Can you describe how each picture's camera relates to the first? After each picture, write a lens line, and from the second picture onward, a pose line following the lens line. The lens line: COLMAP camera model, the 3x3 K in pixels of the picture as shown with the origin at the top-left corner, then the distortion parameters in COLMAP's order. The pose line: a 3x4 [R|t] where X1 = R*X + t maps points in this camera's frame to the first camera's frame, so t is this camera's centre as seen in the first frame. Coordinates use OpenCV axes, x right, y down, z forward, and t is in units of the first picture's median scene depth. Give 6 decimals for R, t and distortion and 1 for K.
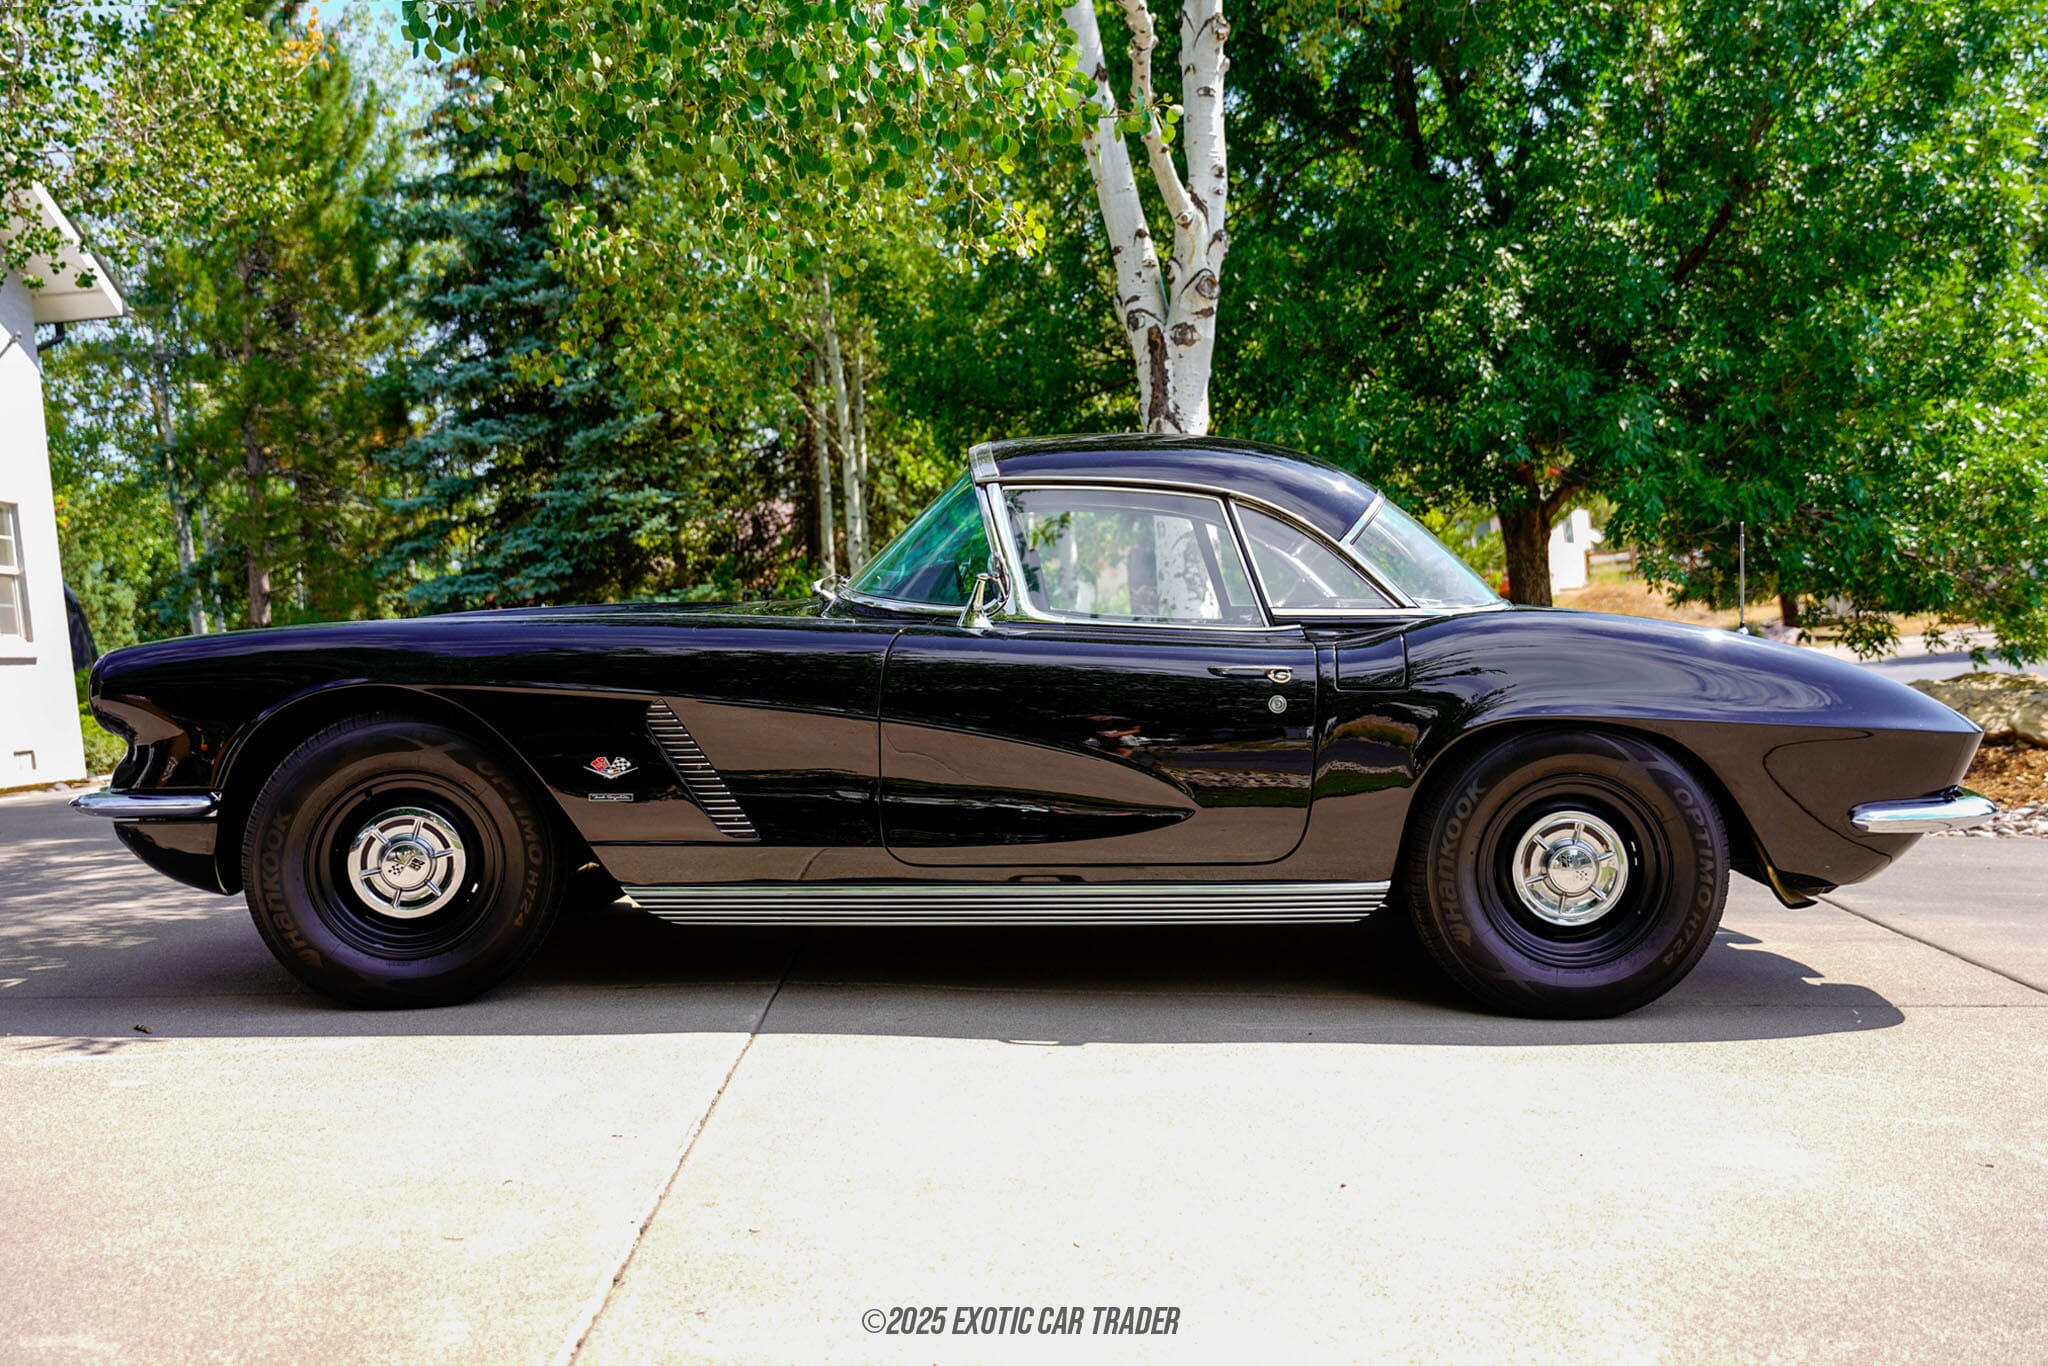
lens RADIAL K [[1810.5, 0, 1049.8], [0, 1810.5, 683.8], [0, 0, 1]] dist [-0.057662, 0.137823]
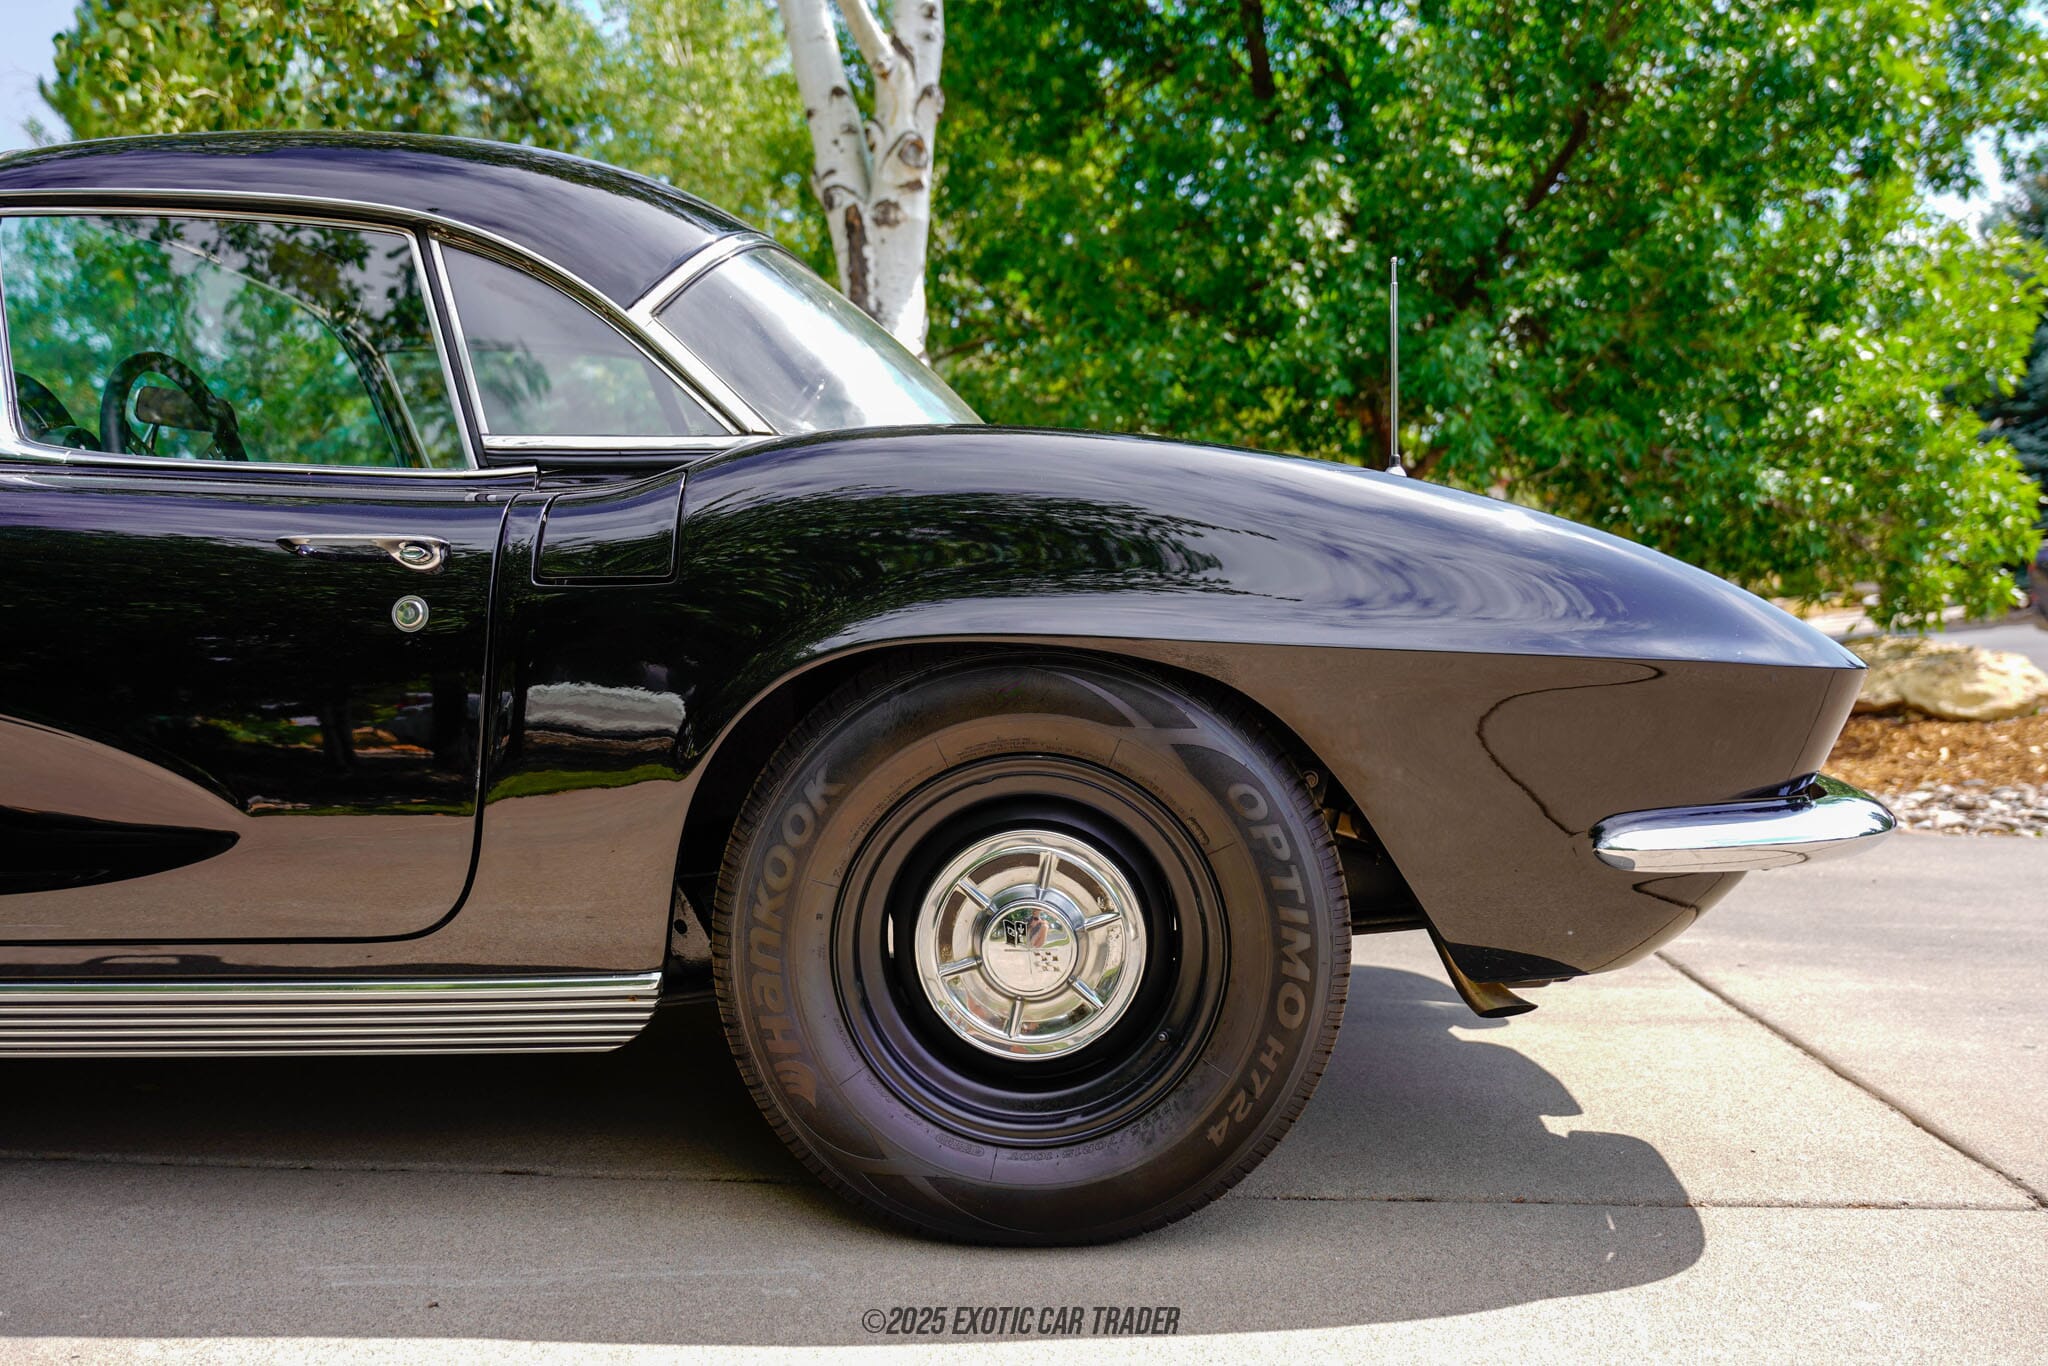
lens RADIAL K [[1684.5, 0, 1024.0], [0, 1684.5, 683.0], [0, 0, 1]] dist [0.001078, 0.123930]
pose [[0.999767, 0.001046, 0.021547, 0.122103], [-0.001259, 0.999950, 0.009889, 0.011492], [-0.021535, -0.009914, 0.999719, 0.237322]]
